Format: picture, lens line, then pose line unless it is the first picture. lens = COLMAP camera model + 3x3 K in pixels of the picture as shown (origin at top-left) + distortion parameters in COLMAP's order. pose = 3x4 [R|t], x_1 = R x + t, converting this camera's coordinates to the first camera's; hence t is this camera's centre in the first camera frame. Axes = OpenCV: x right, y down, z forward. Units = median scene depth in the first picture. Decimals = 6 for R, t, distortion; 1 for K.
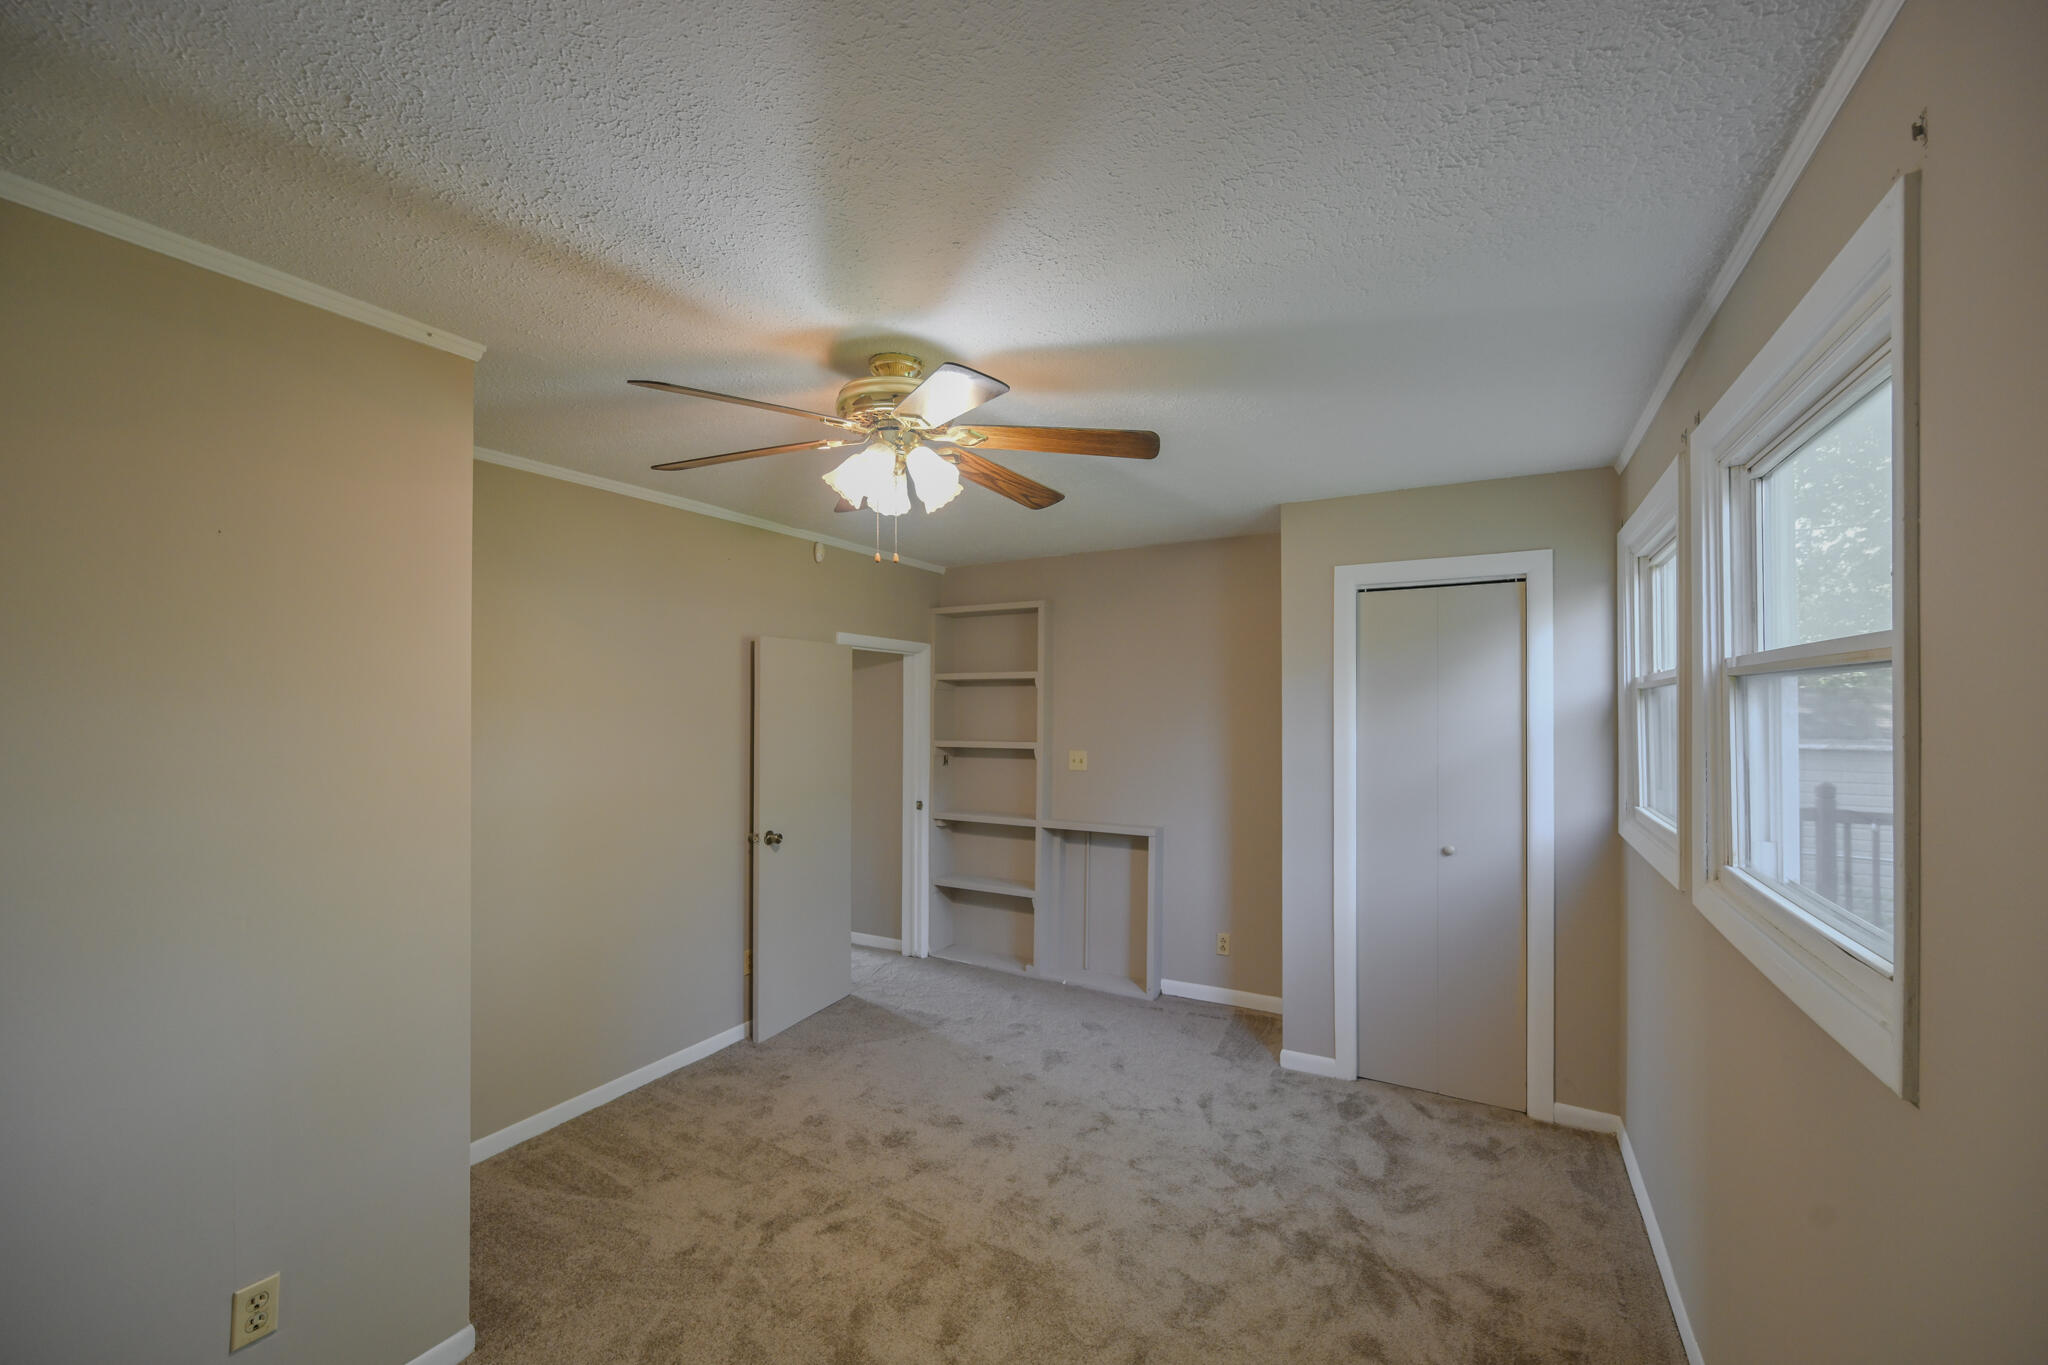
lens RADIAL K [[825.7, 0, 1024.7], [0, 825.7, 690.1], [0, 0, 1]] dist [-0.000039, -0.000108]
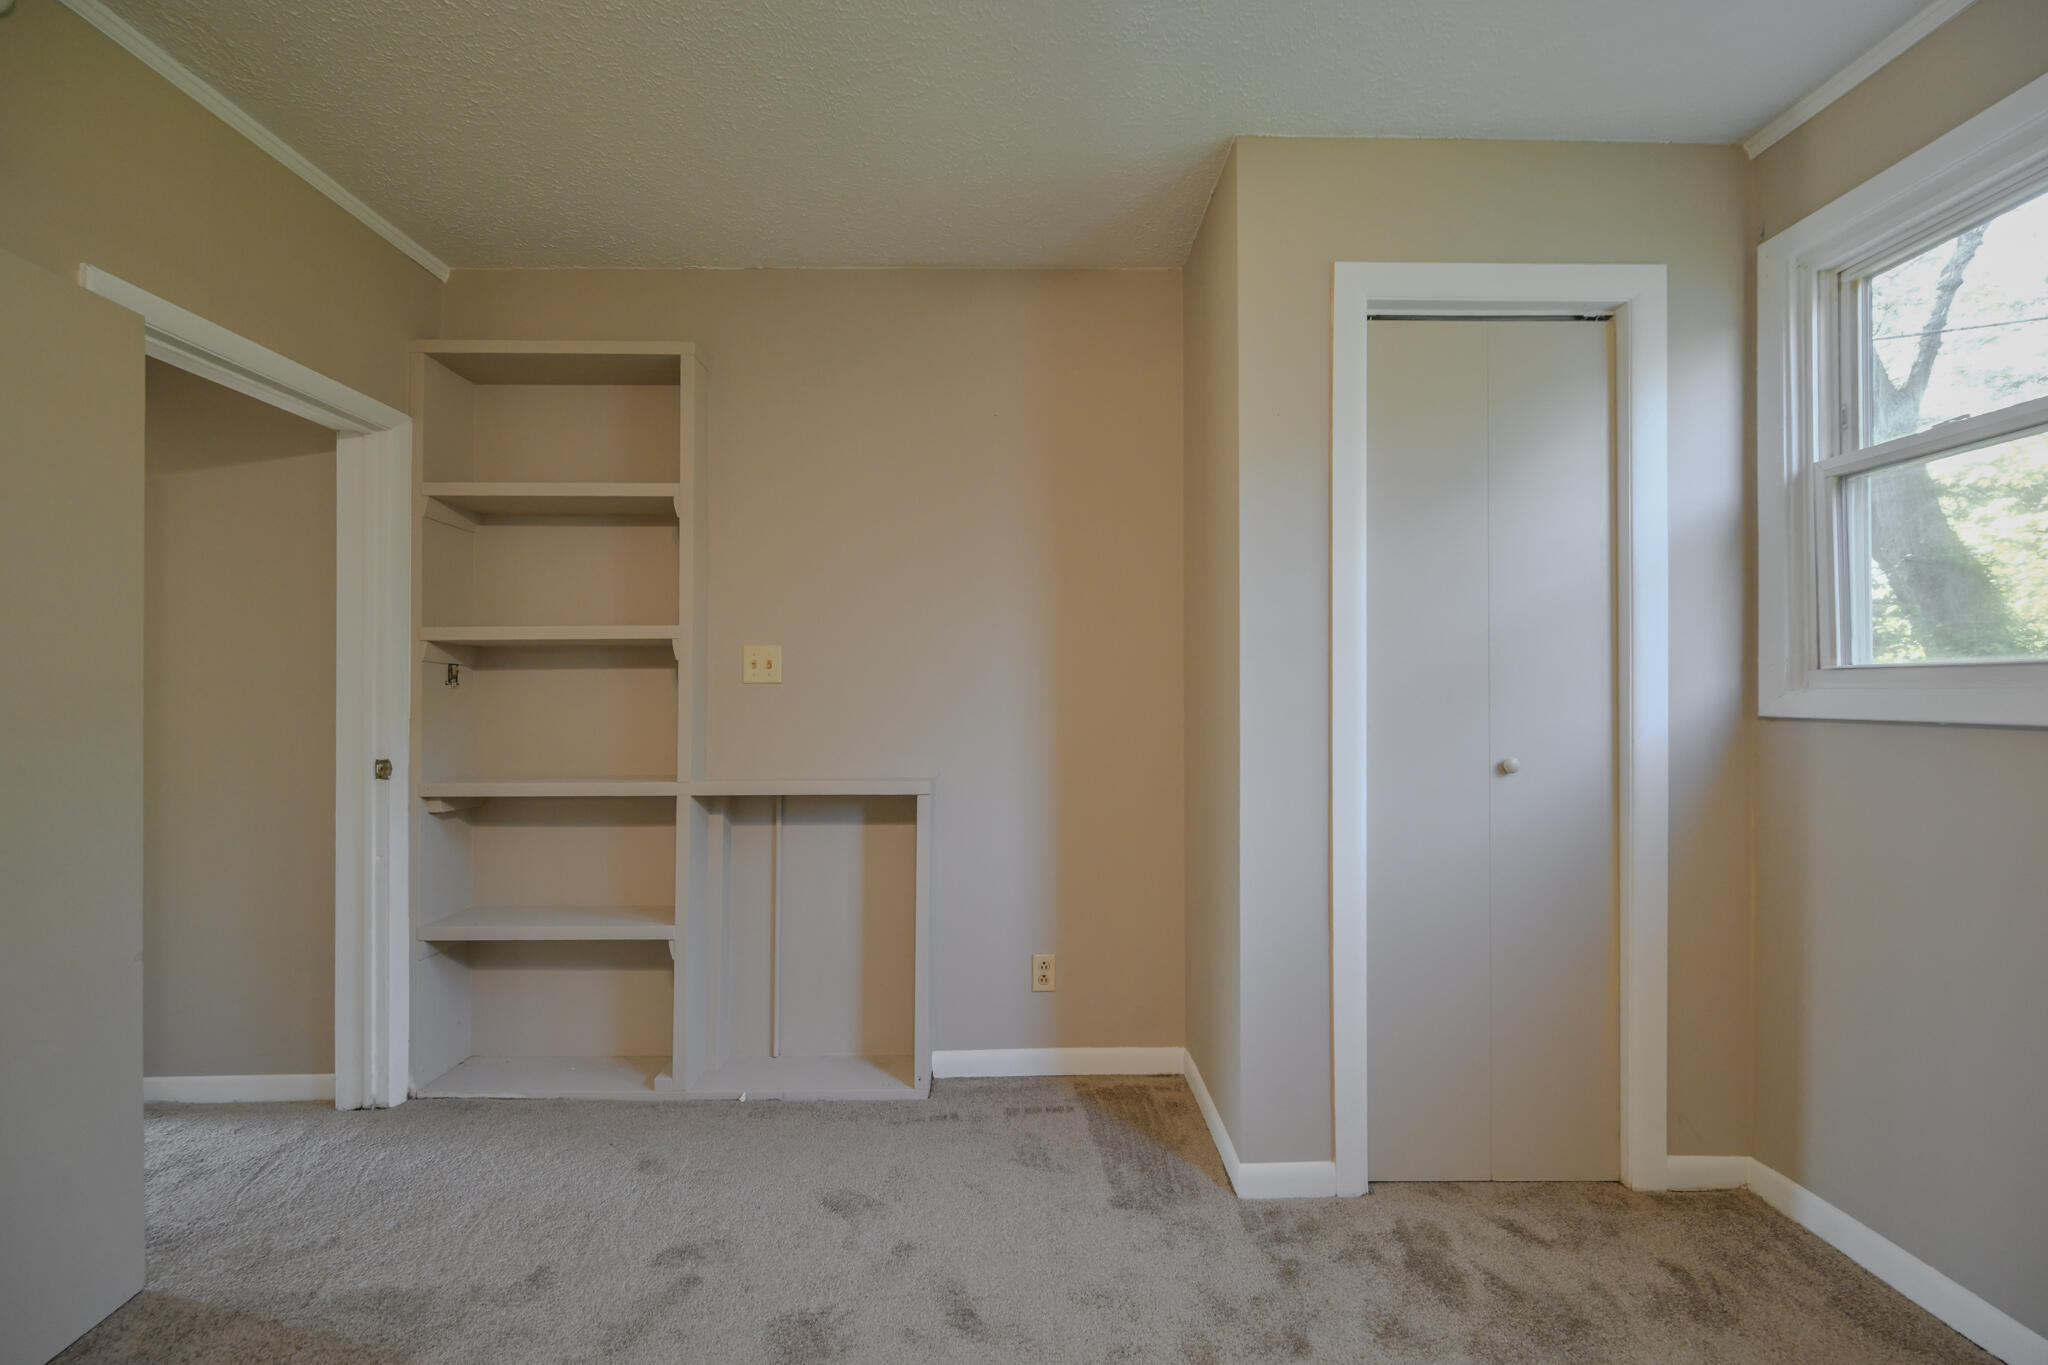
lens RADIAL K [[825.7, 0, 1023.6], [0, 825.7, 690.7], [0, 0, 1]] dist [-0.000039, -0.000108]
pose [[0.862526, -0.002475, 0.506007, -0.058033], [-0.006106, 0.999864, 0.015299, 0.094253], [-0.505976, -0.016286, 0.862394, 0.471608]]
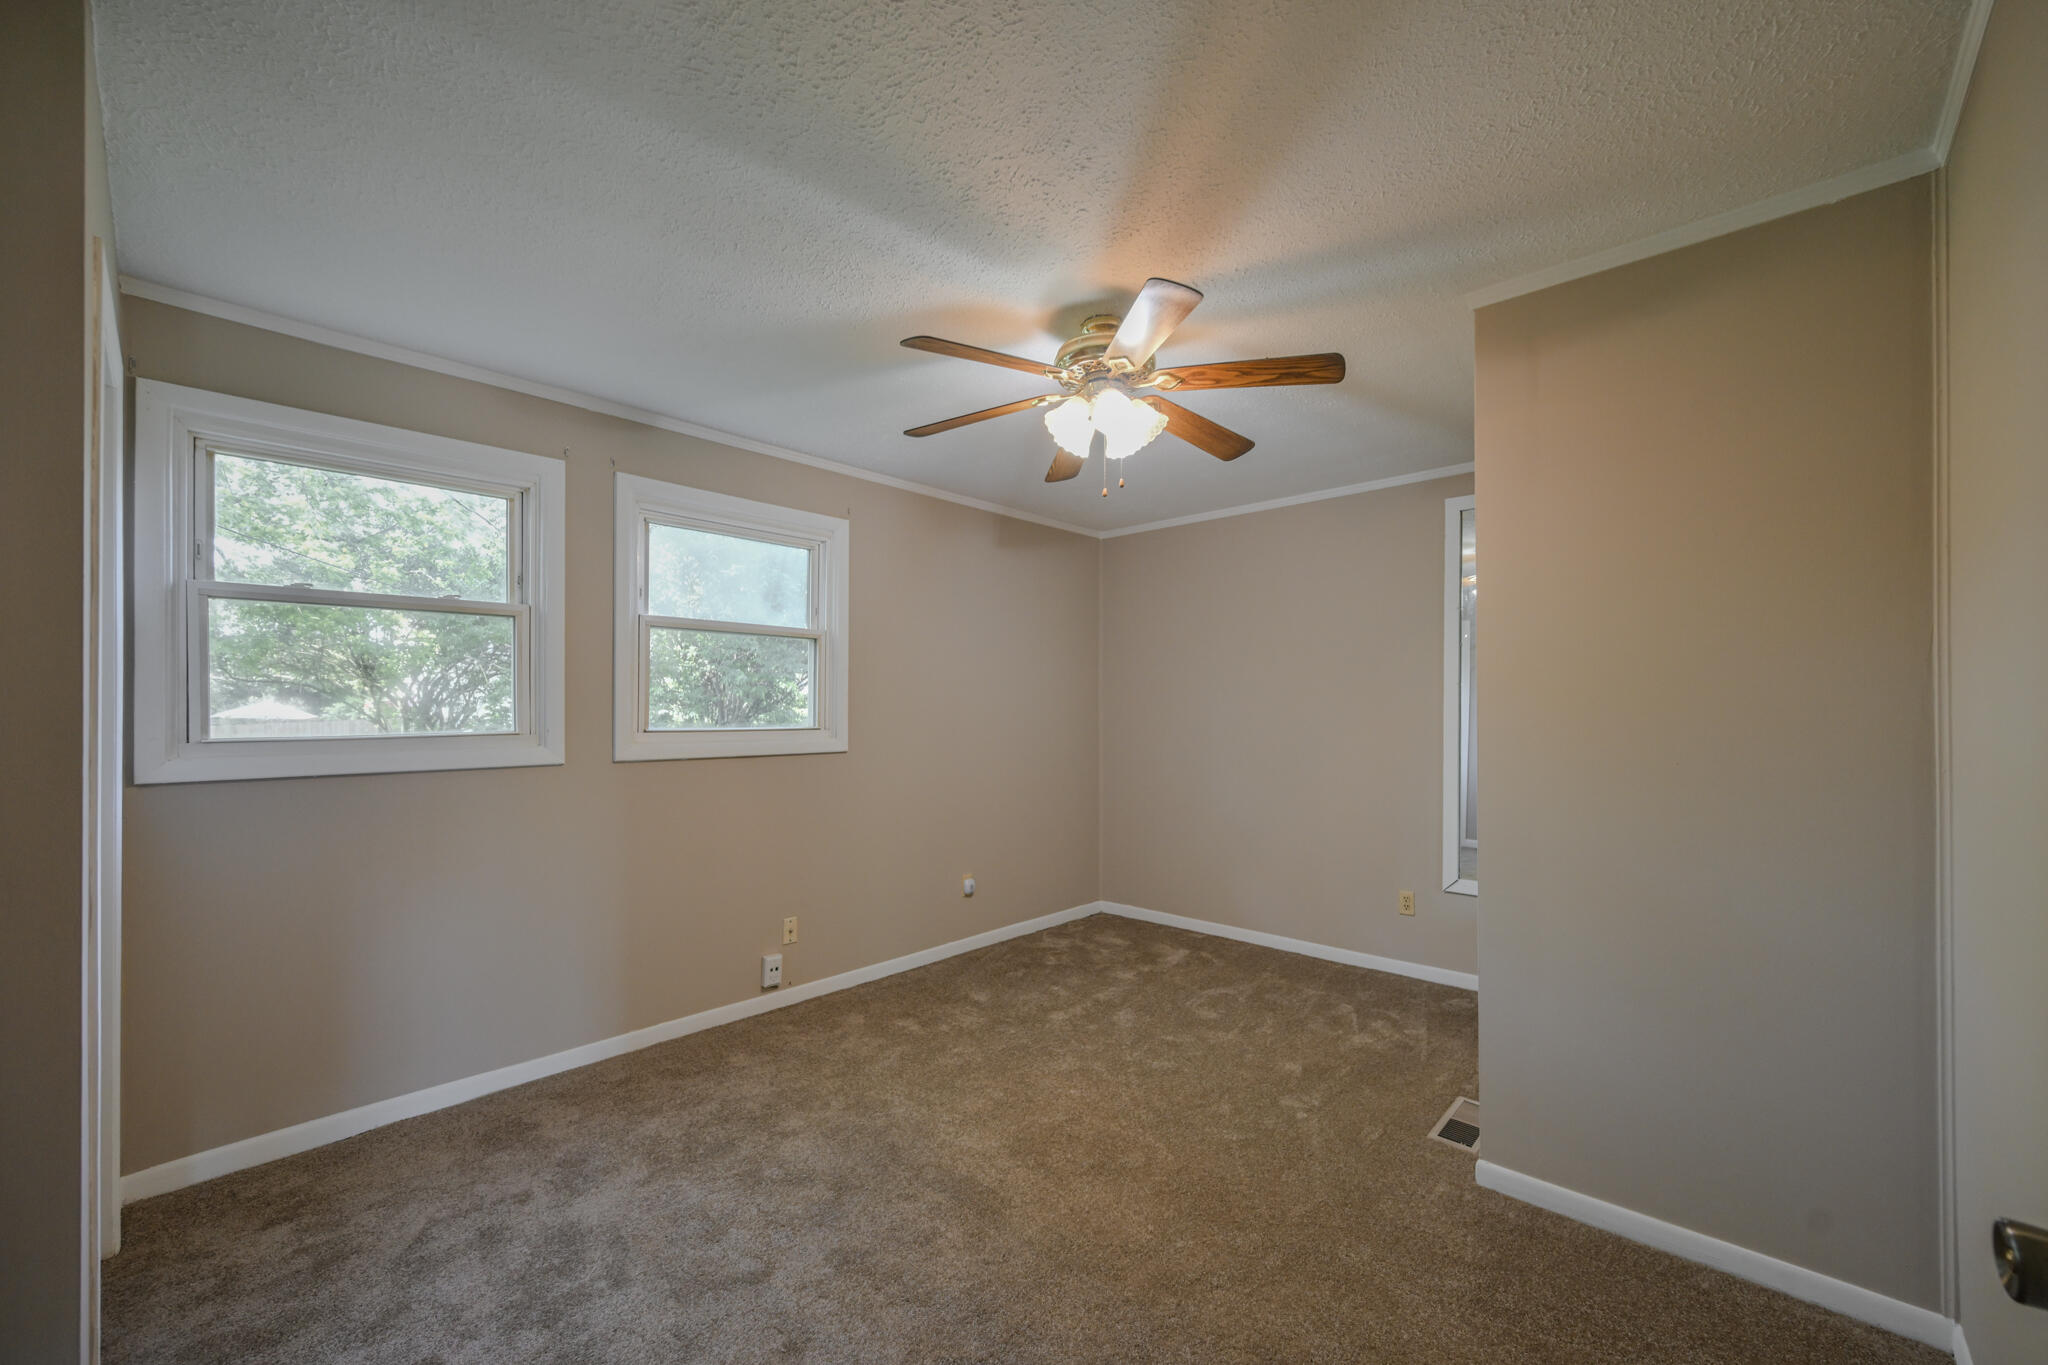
lens RADIAL K [[825.7, 0, 1019.5], [0, 825.7, 703.7], [0, 0, 1]] dist [-0.000039, -0.000108]
pose [[-0.971653, 0.003137, 0.236390, -0.138000], [-0.001634, 0.999799, -0.019983, 0.073651], [-0.236406, -0.019803, -0.971453, 0.974263]]
